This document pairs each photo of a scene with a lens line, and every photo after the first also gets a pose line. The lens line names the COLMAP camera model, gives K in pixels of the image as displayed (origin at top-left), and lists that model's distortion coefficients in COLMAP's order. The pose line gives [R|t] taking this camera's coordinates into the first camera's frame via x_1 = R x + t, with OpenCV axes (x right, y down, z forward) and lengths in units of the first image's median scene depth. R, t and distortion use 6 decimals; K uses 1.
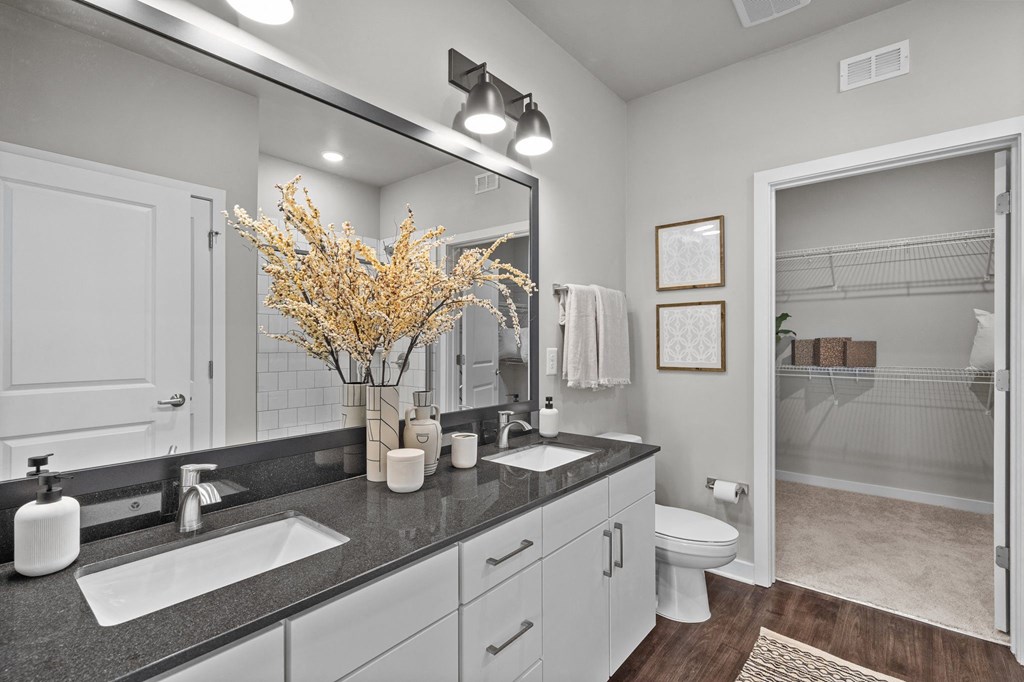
lens RADIAL K [[465.1, 0, 514.6], [0, 465.1, 341.5], [0, 0, 1]] dist [0.001241, -0.000409]
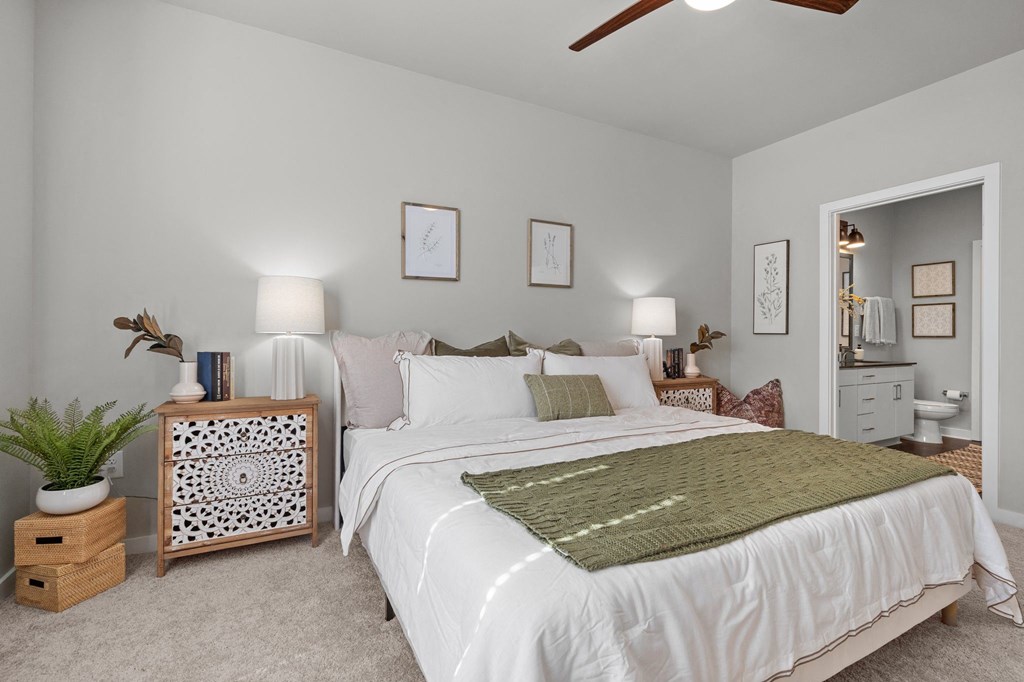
lens RADIAL K [[465.1, 0, 509.2], [0, 465.1, 335.5], [0, 0, 1]] dist [0.001241, -0.000409]
pose [[0.926681, 0.007156, -0.375780, -0.621004], [-0.005826, 0.999972, 0.004674, 0.061007], [0.375803, -0.002142, 0.926697, -1.708241]]
